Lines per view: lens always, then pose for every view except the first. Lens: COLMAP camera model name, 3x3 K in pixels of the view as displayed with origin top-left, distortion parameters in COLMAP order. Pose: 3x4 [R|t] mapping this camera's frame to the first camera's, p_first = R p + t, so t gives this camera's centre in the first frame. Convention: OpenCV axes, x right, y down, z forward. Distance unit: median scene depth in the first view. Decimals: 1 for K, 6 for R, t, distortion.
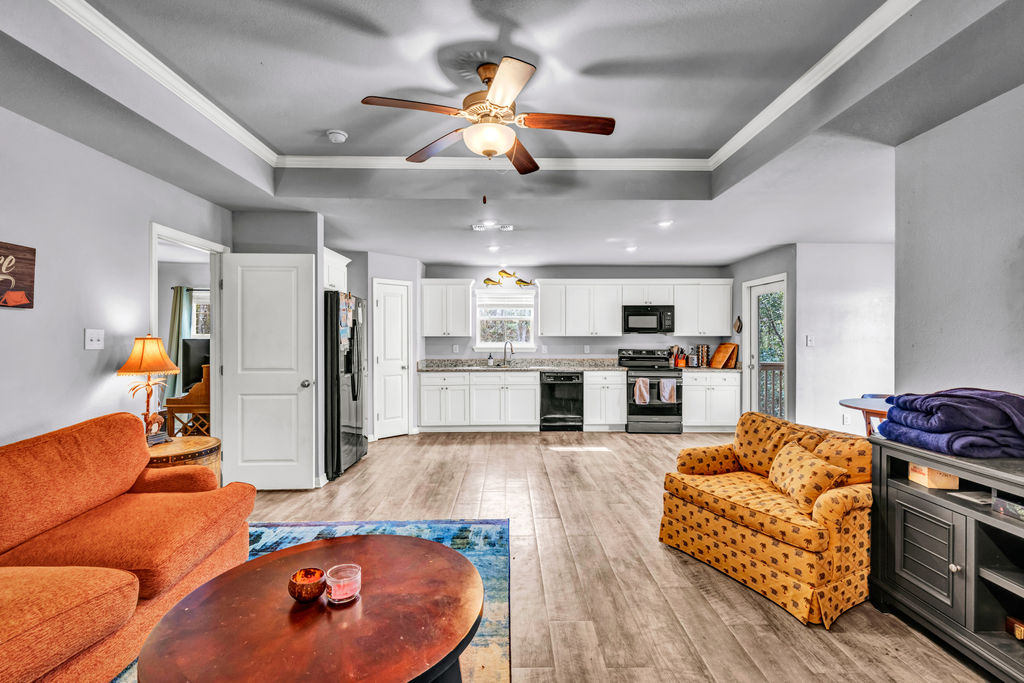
lens RADIAL K [[465.3, 0, 517.0], [0, 465.3, 342.5], [0, 0, 1]] dist [0.001726, -0.000160]
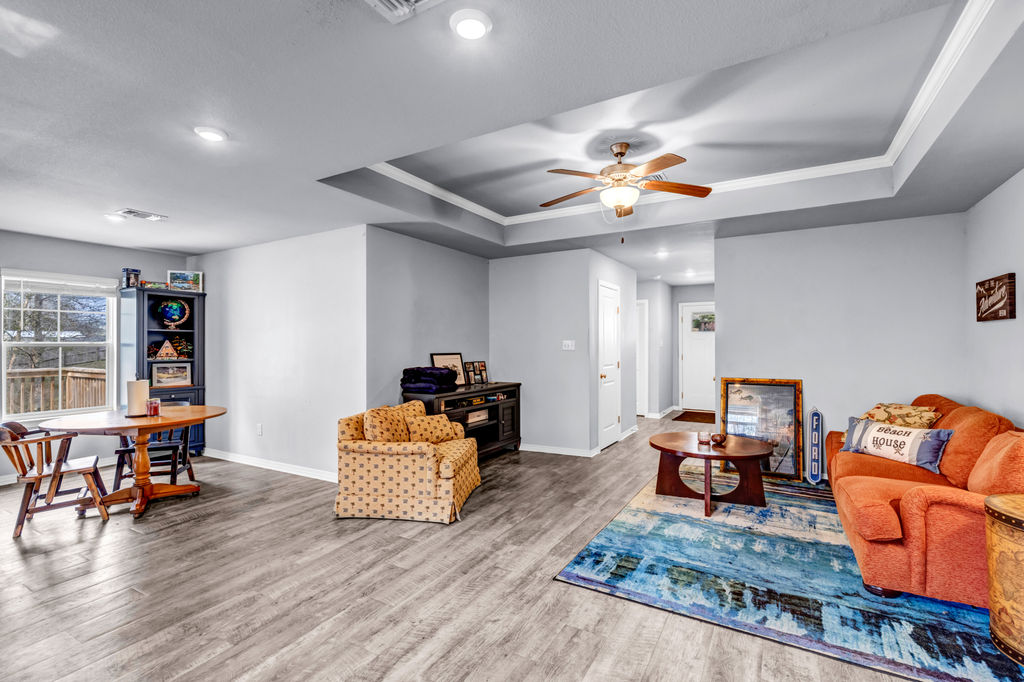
lens RADIAL K [[465.3, 0, 517.0], [0, 465.3, 342.0], [0, 0, 1]] dist [0.001726, -0.000160]
pose [[-0.851455, 0.004112, 0.524412, -0.425775], [0.005696, 0.999983, 0.001406, -0.016126], [-0.524397, 0.004184, -0.851464, 1.921793]]
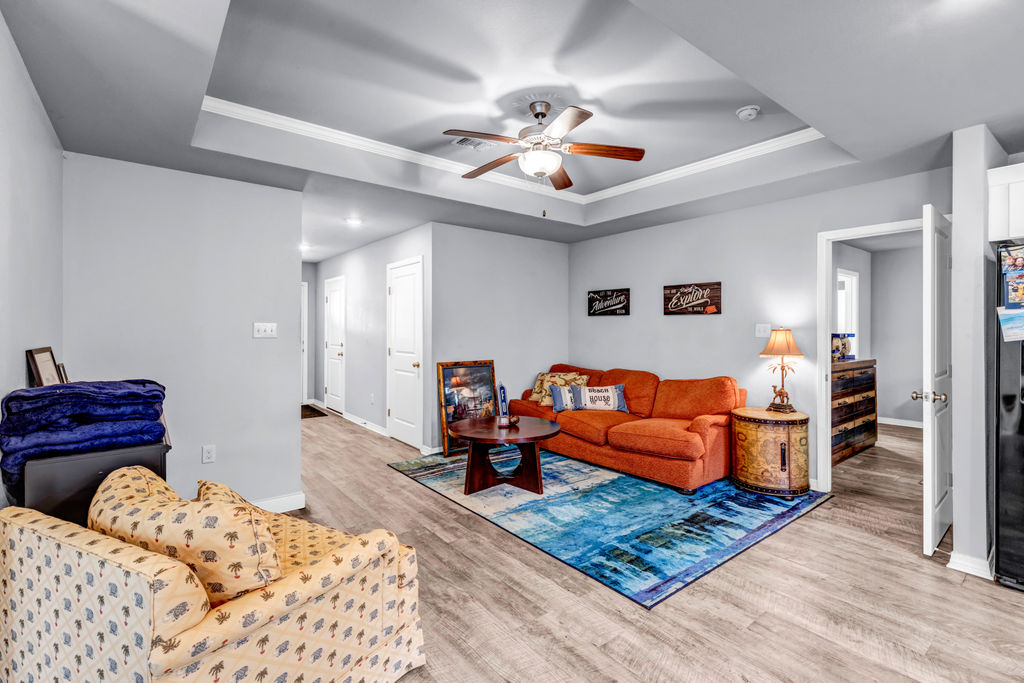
lens RADIAL K [[462.2, 0, 511.9], [0, 462.2, 328.9], [0, 0, 1]] dist [0.010085, -0.000066]
pose [[-0.799688, -0.003394, -0.600406, 0.594843], [-0.006975, 0.999969, 0.003638, -0.011296], [0.600375, 0.007097, -0.799687, 1.593126]]
